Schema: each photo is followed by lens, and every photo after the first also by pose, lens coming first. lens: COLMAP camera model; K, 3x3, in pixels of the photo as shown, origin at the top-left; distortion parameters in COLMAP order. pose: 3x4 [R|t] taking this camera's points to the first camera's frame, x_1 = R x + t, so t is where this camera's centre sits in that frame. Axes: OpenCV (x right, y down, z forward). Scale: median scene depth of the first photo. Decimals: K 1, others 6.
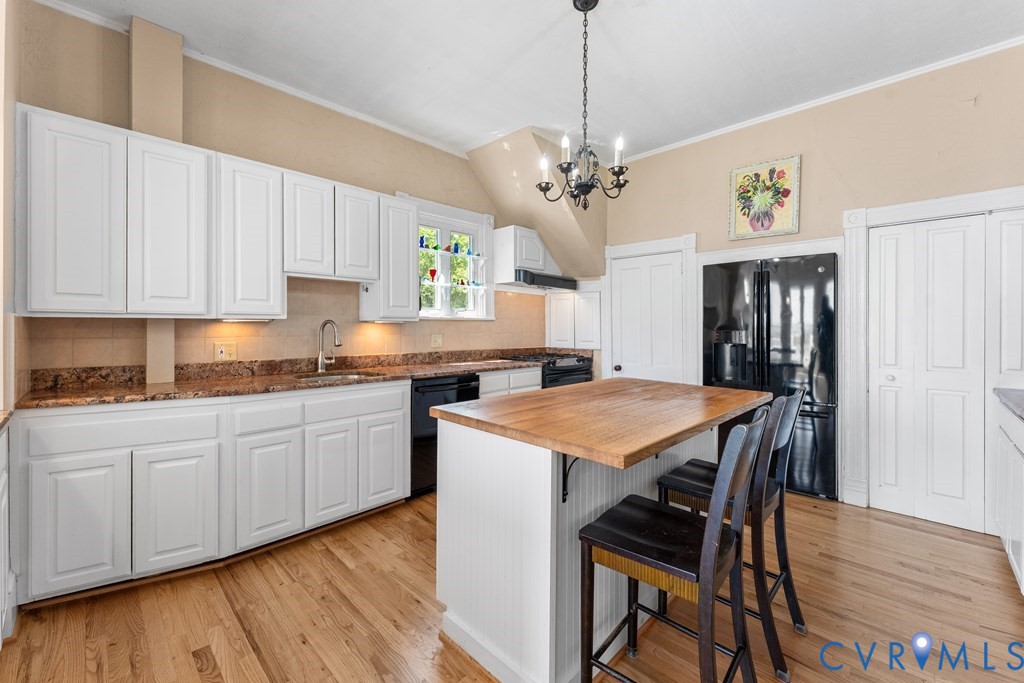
lens RADIAL K [[416.6, 0, 513.2], [0, 416.6, 327.0], [0, 0, 1]] dist [-0.000648, -0.000129]
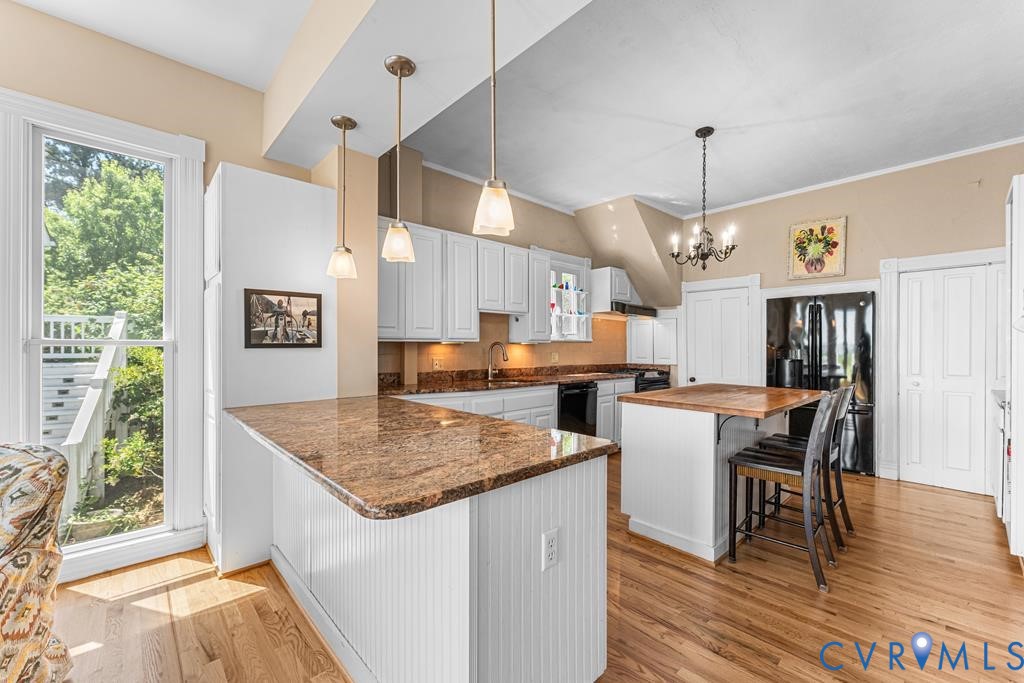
lens RADIAL K [[416.6, 0, 515.9], [0, 416.6, 349.1], [0, 0, 1]] dist [-0.000648, -0.000129]
pose [[0.998823, -0.001462, -0.048487, -0.285891], [0.001704, 0.999986, 0.004953, -0.000240], [0.048480, -0.005030, 0.998812, -0.362391]]
